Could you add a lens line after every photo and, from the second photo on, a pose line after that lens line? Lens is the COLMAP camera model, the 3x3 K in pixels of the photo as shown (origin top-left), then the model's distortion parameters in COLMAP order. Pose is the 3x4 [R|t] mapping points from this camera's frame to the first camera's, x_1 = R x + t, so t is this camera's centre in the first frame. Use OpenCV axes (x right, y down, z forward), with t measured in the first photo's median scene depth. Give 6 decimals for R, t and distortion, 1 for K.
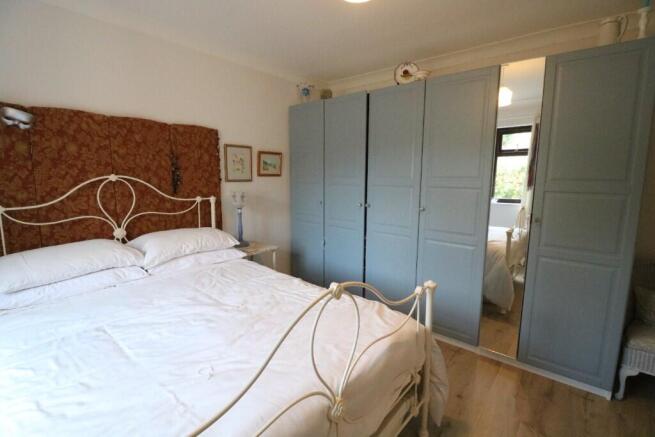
lens RADIAL K [[308.0, 0, 332.9], [0, 308.0, 217.5], [0, 0, 1]] dist [-0.000444, -0.001223]
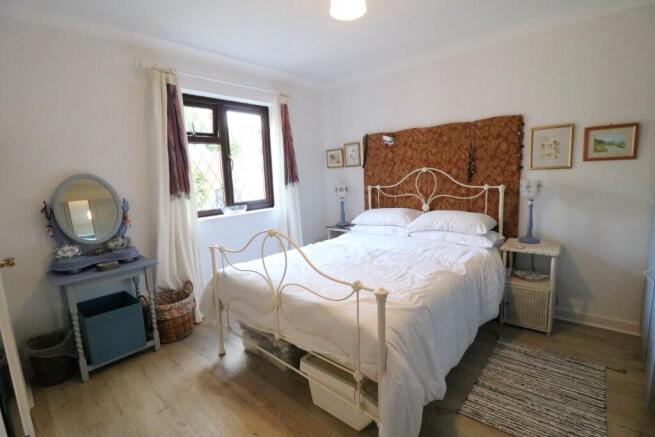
lens RADIAL K [[308.0, 0, 332.9], [0, 308.0, 217.5], [0, 0, 1]] dist [-0.000444, -0.001223]
pose [[-0.027544, 0.132530, -0.990796, 0.685800], [-0.096712, 0.986169, 0.134600, -0.050546], [0.994931, 0.099529, -0.014346, 0.521947]]
